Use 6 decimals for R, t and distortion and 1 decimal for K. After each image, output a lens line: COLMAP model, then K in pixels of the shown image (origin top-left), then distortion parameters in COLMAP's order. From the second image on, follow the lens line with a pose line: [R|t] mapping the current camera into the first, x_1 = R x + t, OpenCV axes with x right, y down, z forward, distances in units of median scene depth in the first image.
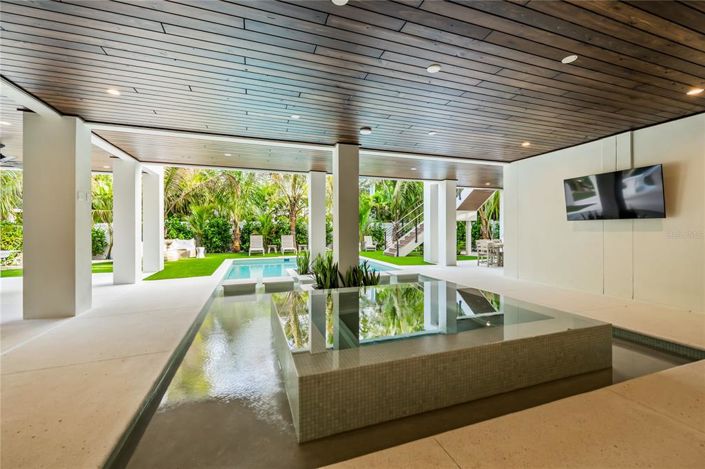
lens RADIAL K [[286.7, 0, 350.5], [0, 286.7, 230.9], [0, 0, 1]] dist [0.009985, -0.001626]
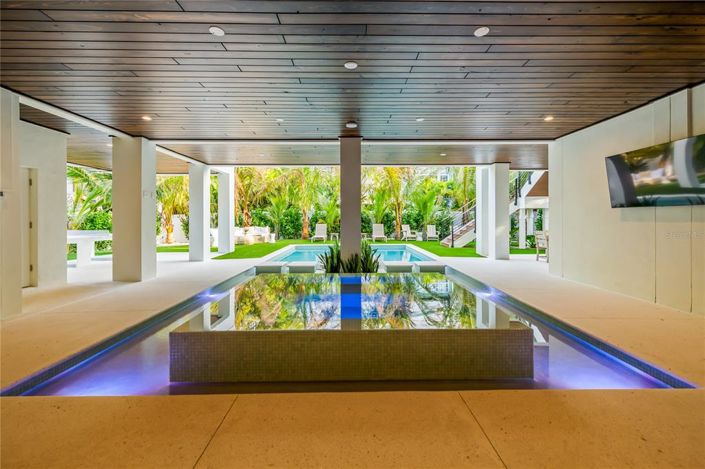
lens RADIAL K [[286.7, 0, 350.4], [0, 286.7, 218.2], [0, 0, 1]] dist [0.009985, -0.001626]
pose [[0.948639, 0.000610, -0.316360, 0.217605], [-0.002346, 0.999984, -0.005107, -0.000834], [0.316352, 0.005587, 0.948625, 0.004433]]
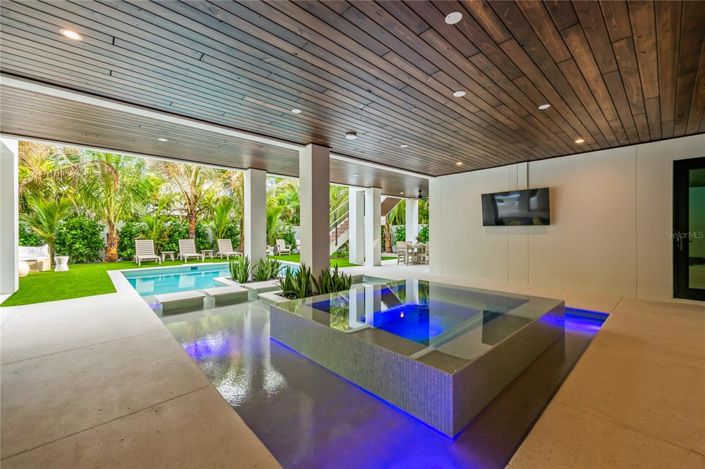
lens RADIAL K [[286.7, 0, 351.4], [0, 286.7, 233.8], [0, 0, 1]] dist [0.009985, -0.001626]
pose [[0.919666, 0.000025, 0.392700, -0.197124], [0.000289, 1.000000, -0.000742, -0.000871], [-0.392700, 0.000796, 0.919666, 0.039710]]
